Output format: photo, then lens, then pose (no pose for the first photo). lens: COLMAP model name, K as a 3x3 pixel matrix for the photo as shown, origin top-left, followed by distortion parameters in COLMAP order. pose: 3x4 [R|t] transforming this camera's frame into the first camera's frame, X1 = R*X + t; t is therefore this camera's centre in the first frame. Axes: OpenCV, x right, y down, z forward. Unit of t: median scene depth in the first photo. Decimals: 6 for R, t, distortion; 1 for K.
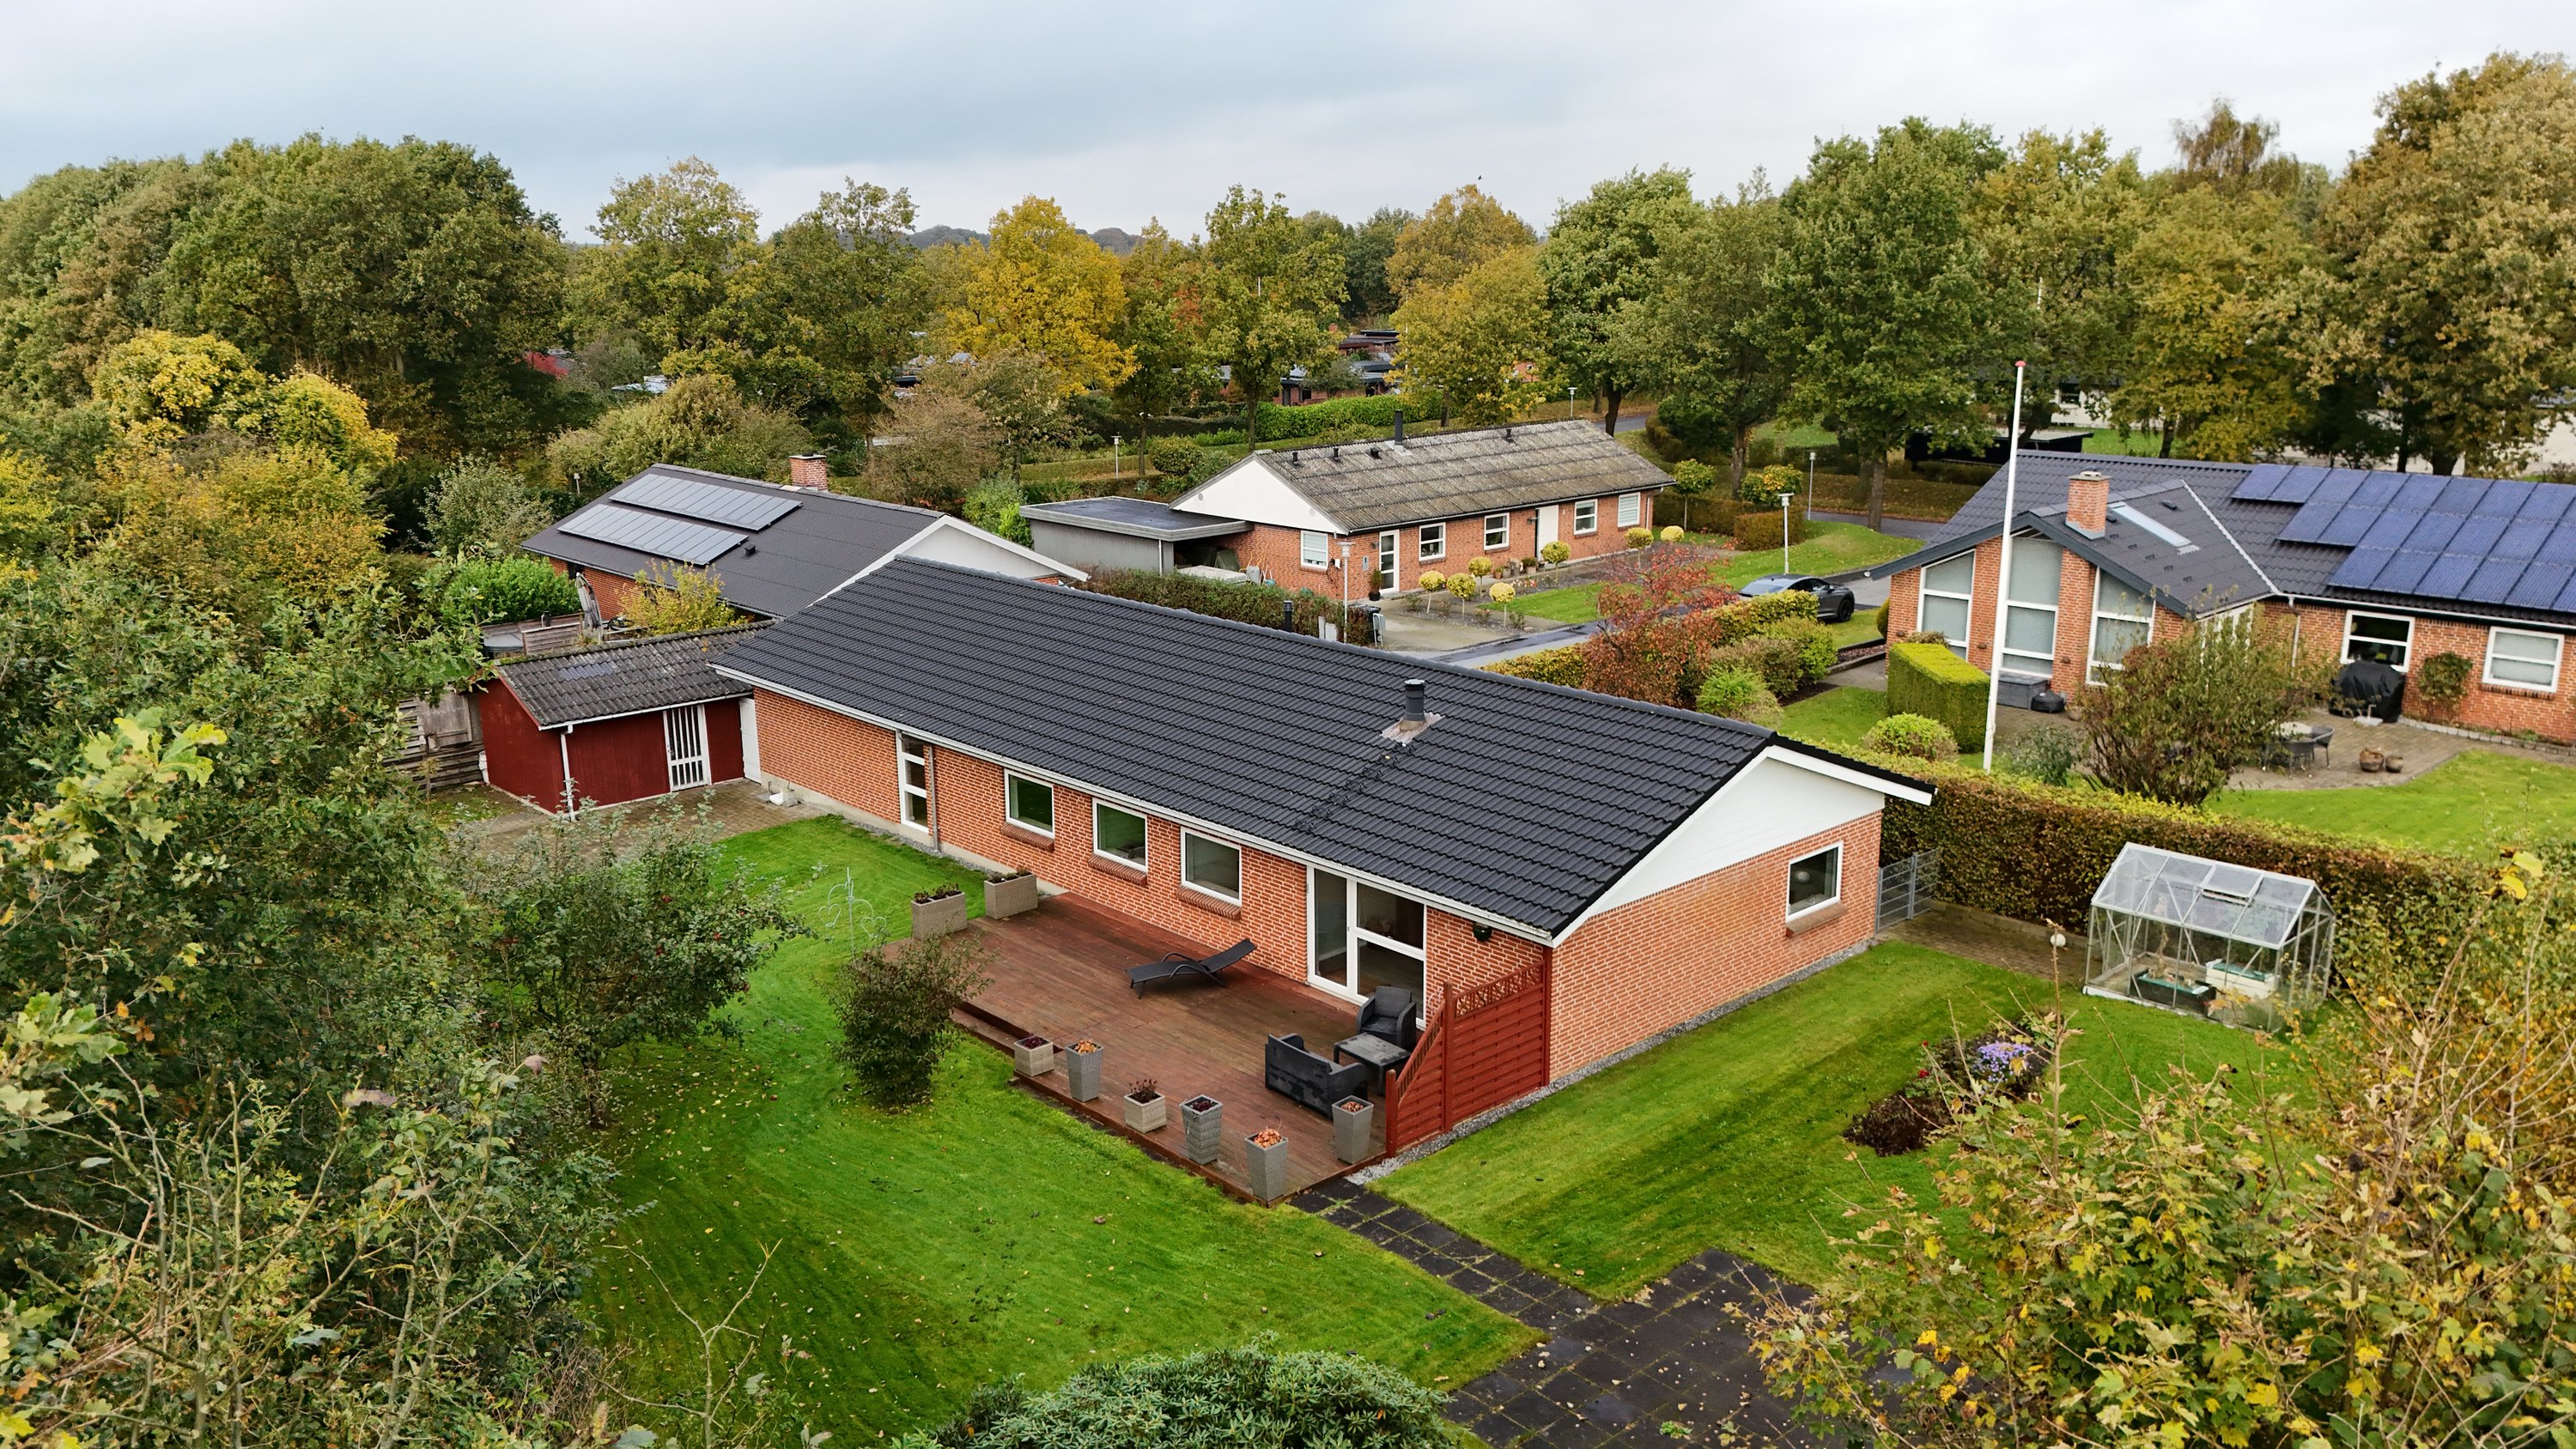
lens RADIAL K [[1895.6, 0, 1288.0], [0, 1895.6, 724.5], [0, 0, 1]] dist [0.071514, -0.060202]
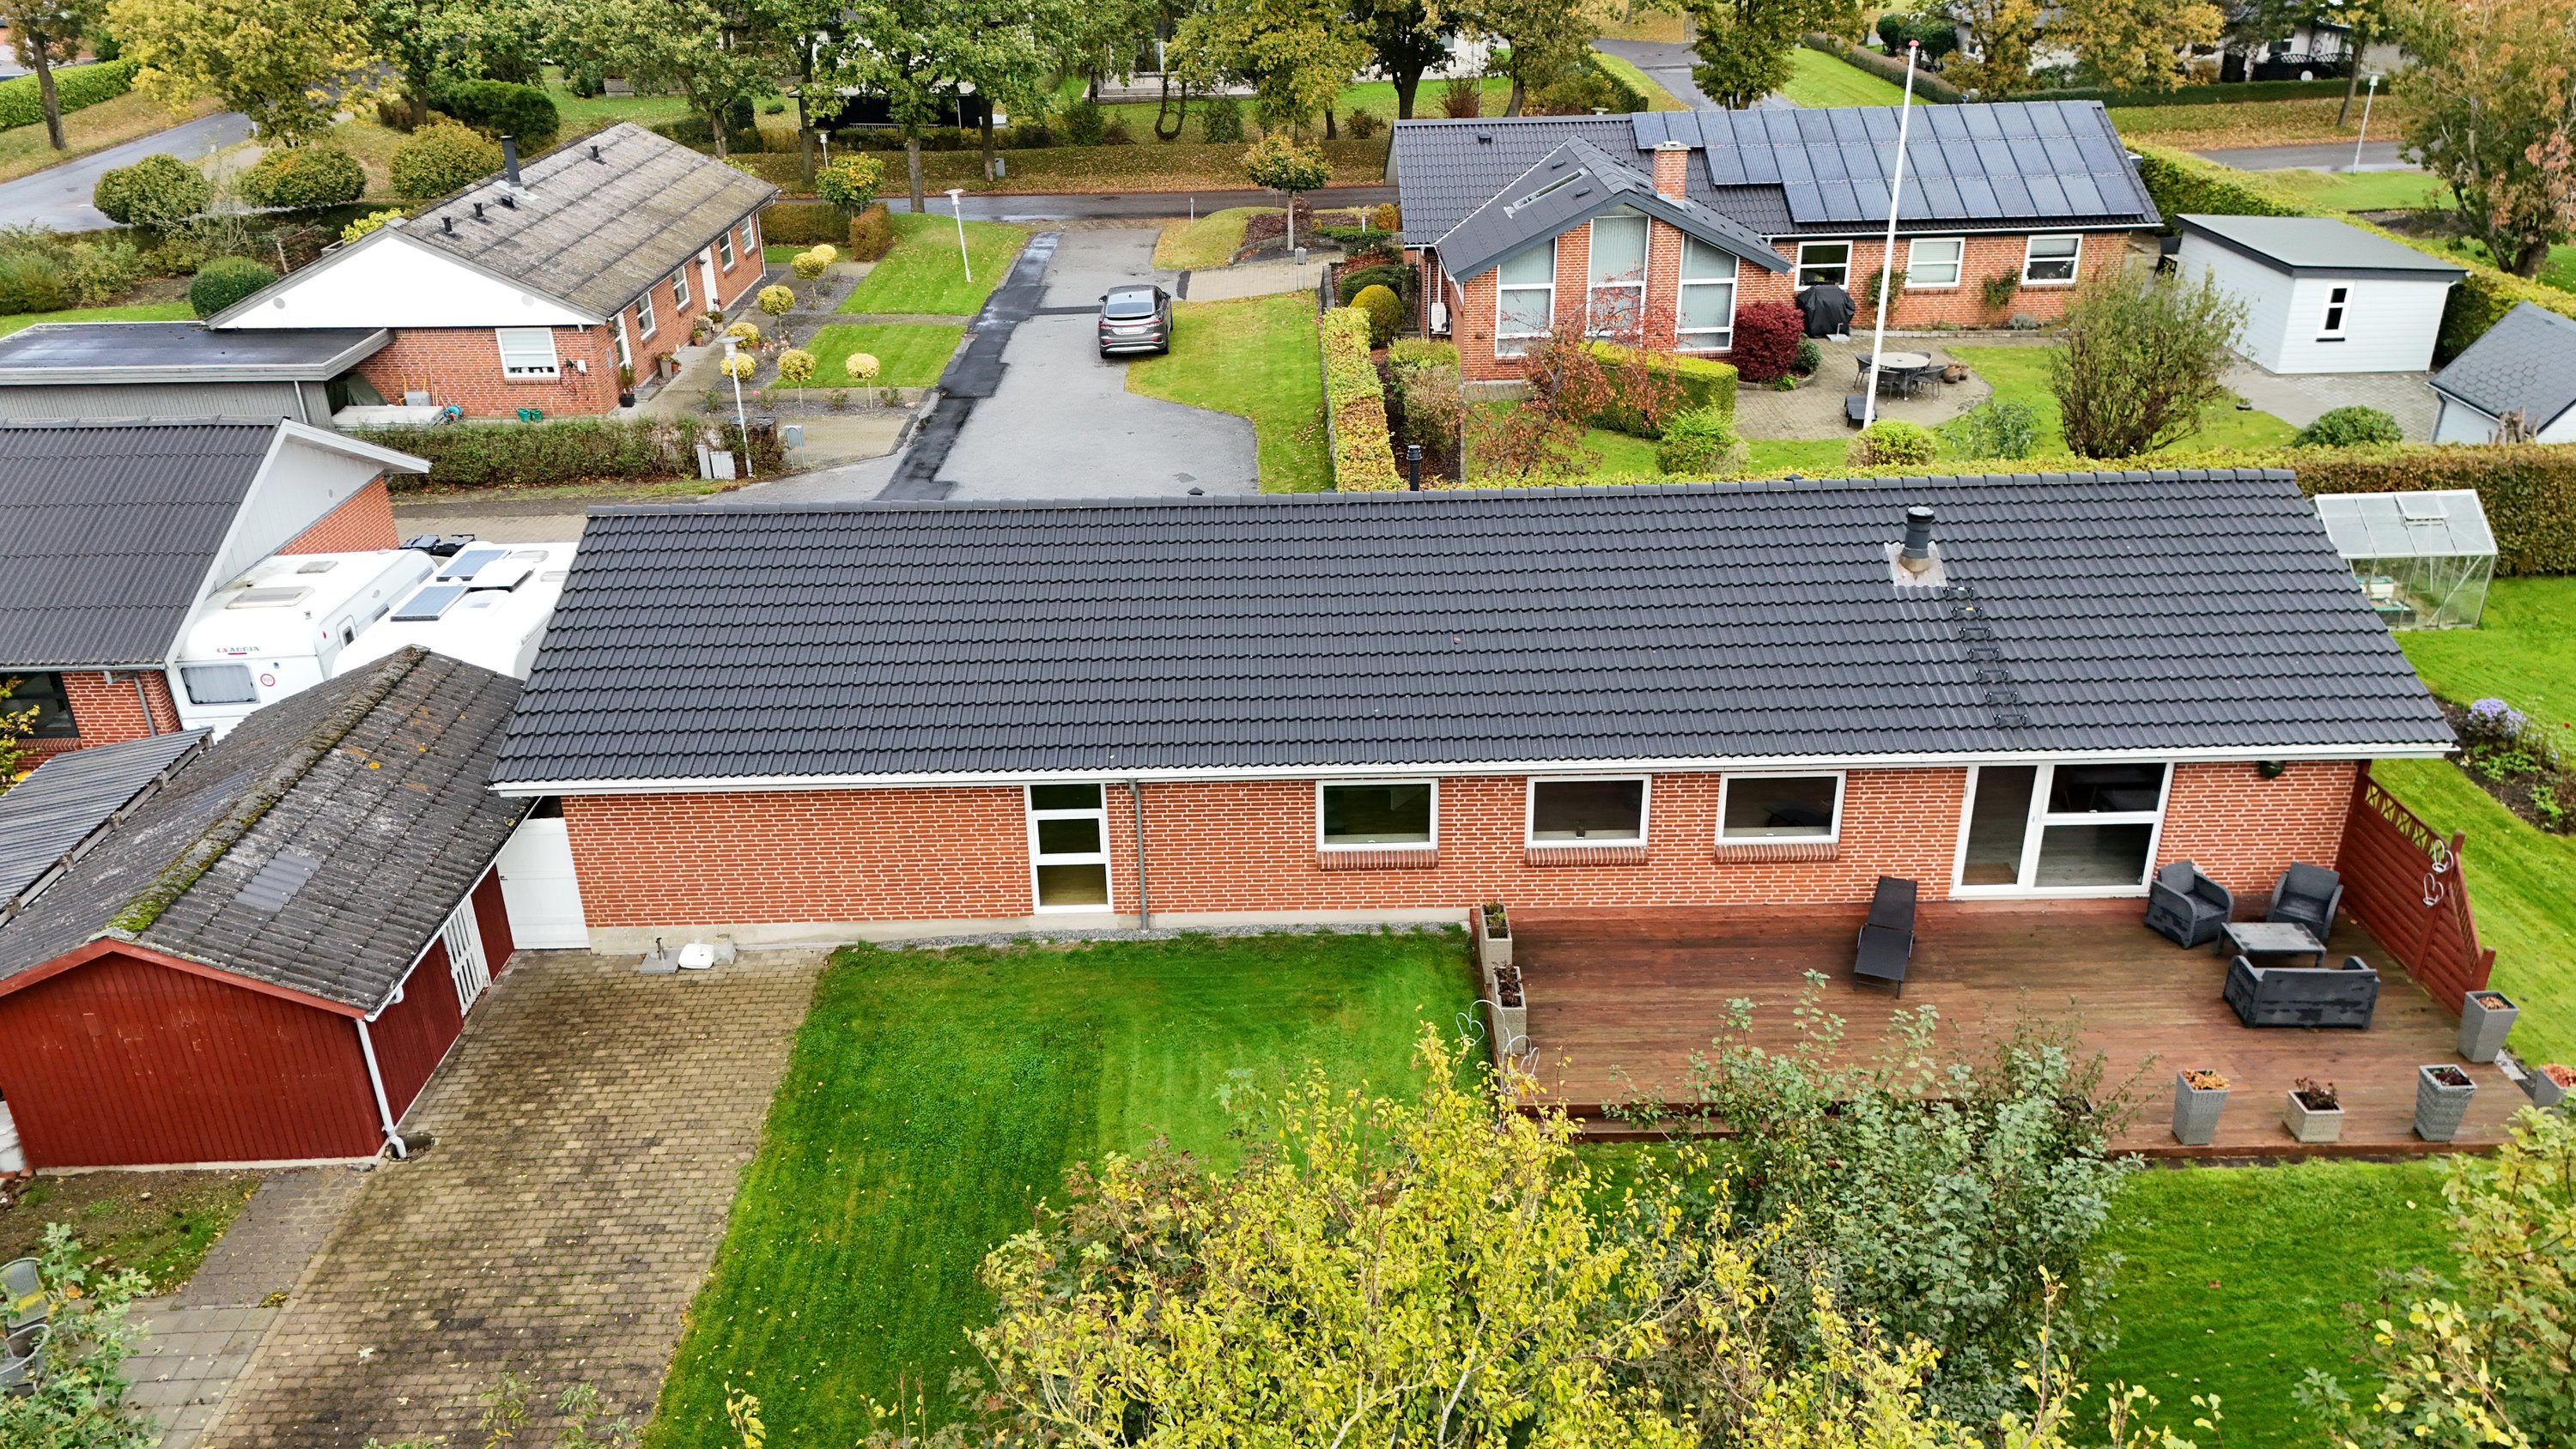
lens RADIAL K [[1877.4, 0, 1288.0], [0, 1877.4, 724.5], [0, 0, 1]] dist [0.044762, 0.000054]
pose [[0.673515, -0.321101, 0.665786, -0.497818], [0.191562, 0.945768, 0.262347, -0.145534], [-0.713920, -0.049156, 0.698500, 0.444464]]
